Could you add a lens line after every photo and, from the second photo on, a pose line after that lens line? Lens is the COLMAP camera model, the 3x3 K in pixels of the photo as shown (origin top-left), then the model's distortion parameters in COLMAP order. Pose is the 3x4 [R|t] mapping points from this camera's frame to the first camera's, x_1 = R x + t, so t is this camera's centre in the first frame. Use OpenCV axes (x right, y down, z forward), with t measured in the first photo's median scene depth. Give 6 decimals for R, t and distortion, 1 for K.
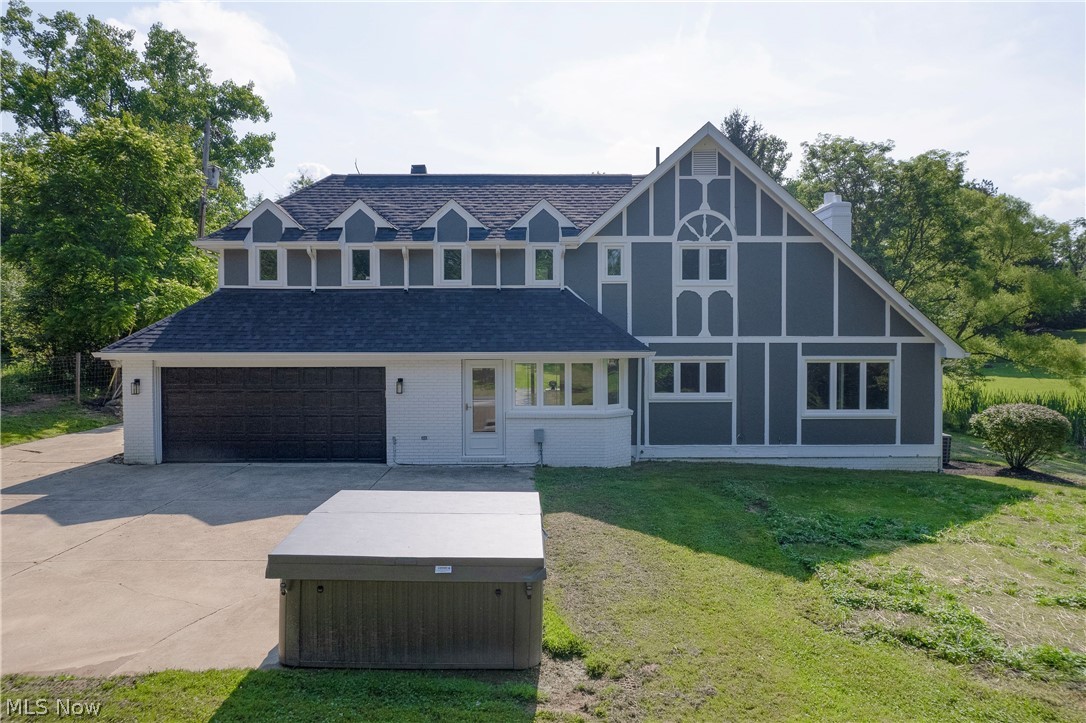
lens RADIAL K [[691.8, 0, 543.0], [0, 691.8, 361.5], [0, 0, 1]] dist [-0.035607, 0.067410]
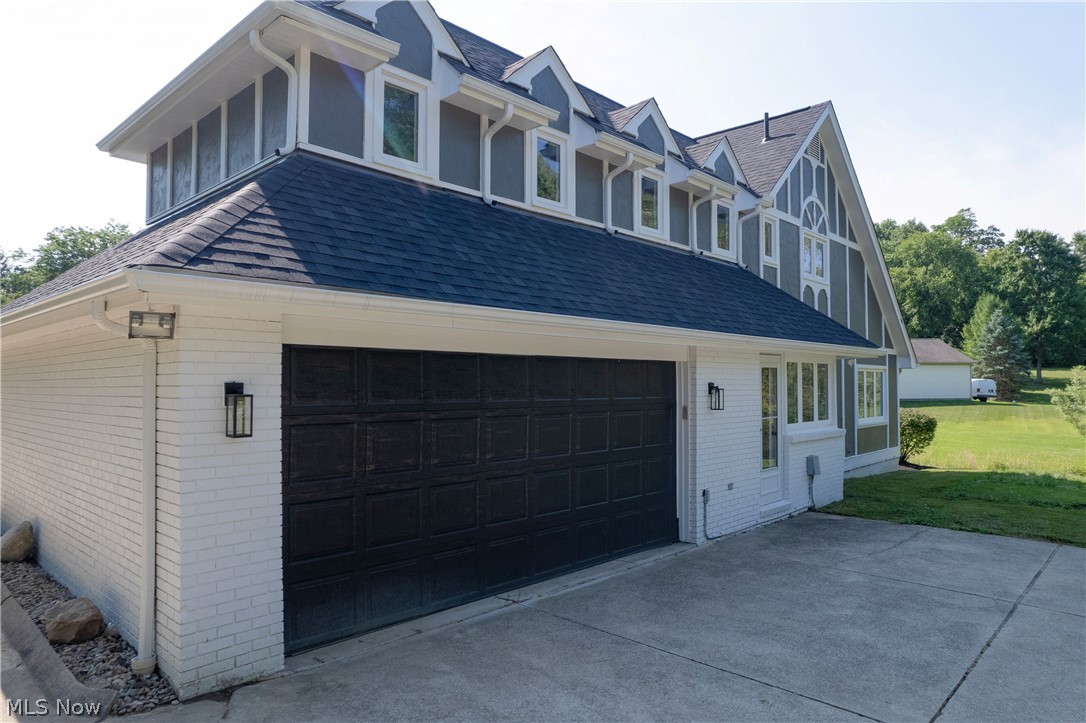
lens RADIAL K [[690.6, 0, 541.6], [0, 690.6, 370.7], [0, 0, 1]] dist [-0.078964, 0.069250]
pose [[0.702593, 0.014785, 0.711438, -0.630161], [0.015736, 0.999217, -0.036306, 0.029678], [-0.711418, 0.036704, 0.701810, 0.643298]]
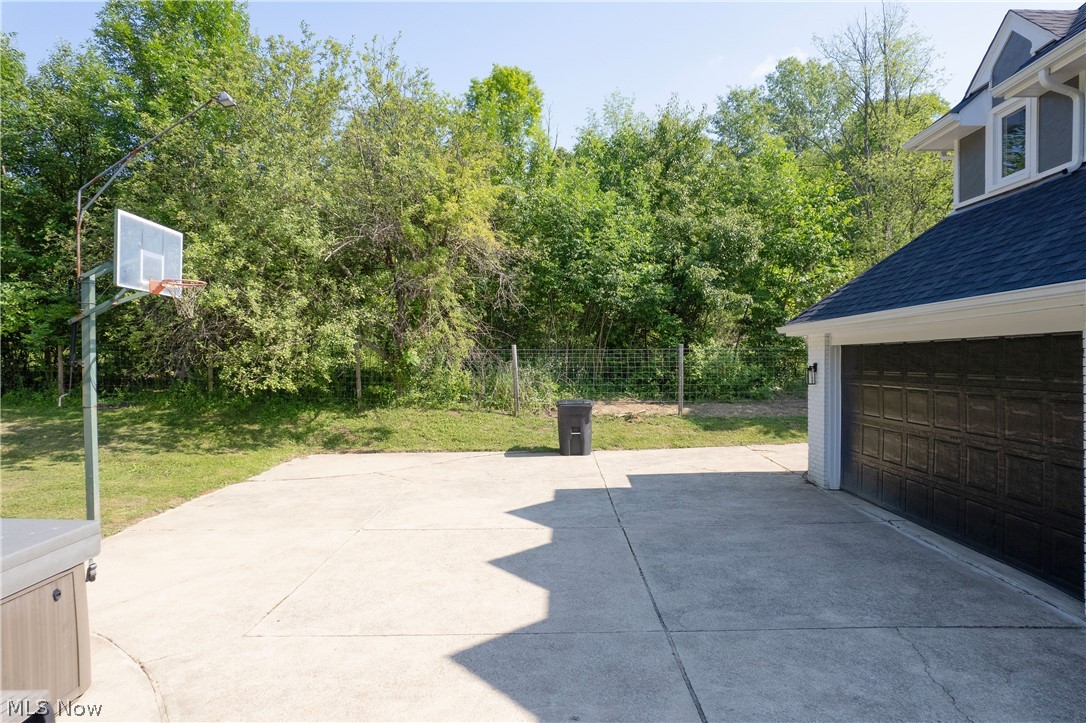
lens RADIAL K [[690.6, 0, 541.6], [0, 690.6, 370.7], [0, 0, 1]] dist [-0.078964, 0.069250]
pose [[-0.041501, 0.013349, -0.999049, 0.109529], [-0.020792, 0.999683, 0.014221, 0.026304], [0.998922, 0.021362, -0.041210, 0.674997]]
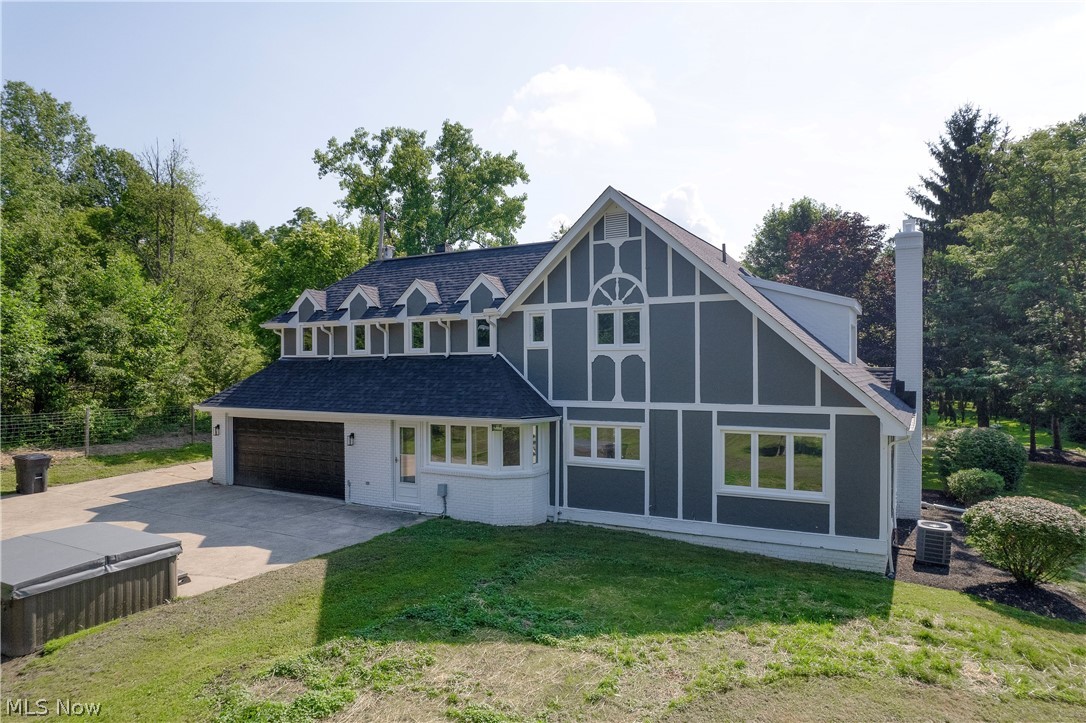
lens RADIAL K [[690.6, 0, 541.6], [0, 690.6, 370.7], [0, 0, 1]] dist [-0.078964, 0.069250]
pose [[0.865016, 0.000711, -0.501744, 0.632934], [-0.009758, 0.999834, -0.015406, -0.064367], [0.501650, 0.018223, 0.864879, 0.099479]]
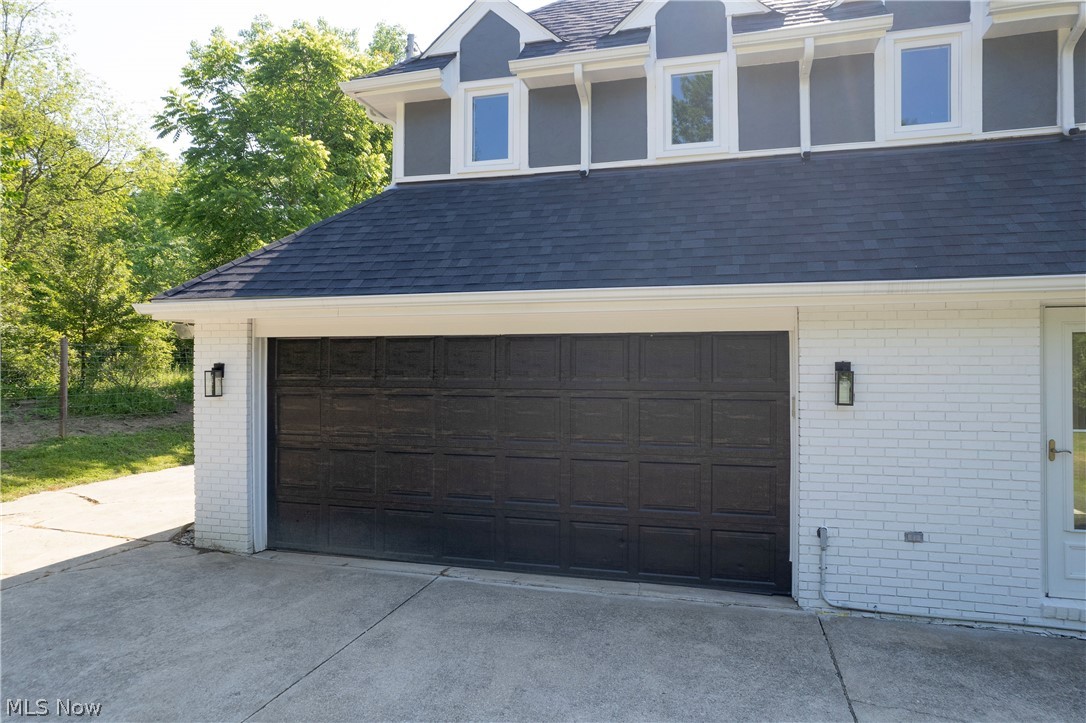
lens RADIAL K [[690.6, 0, 541.6], [0, 690.6, 370.7], [0, 0, 1]] dist [-0.078964, 0.069250]
pose [[0.957480, 0.002890, -0.288486, -0.229578], [-0.010385, 0.999647, -0.024453, 0.035286], [0.288313, 0.026409, 0.957172, 0.567010]]
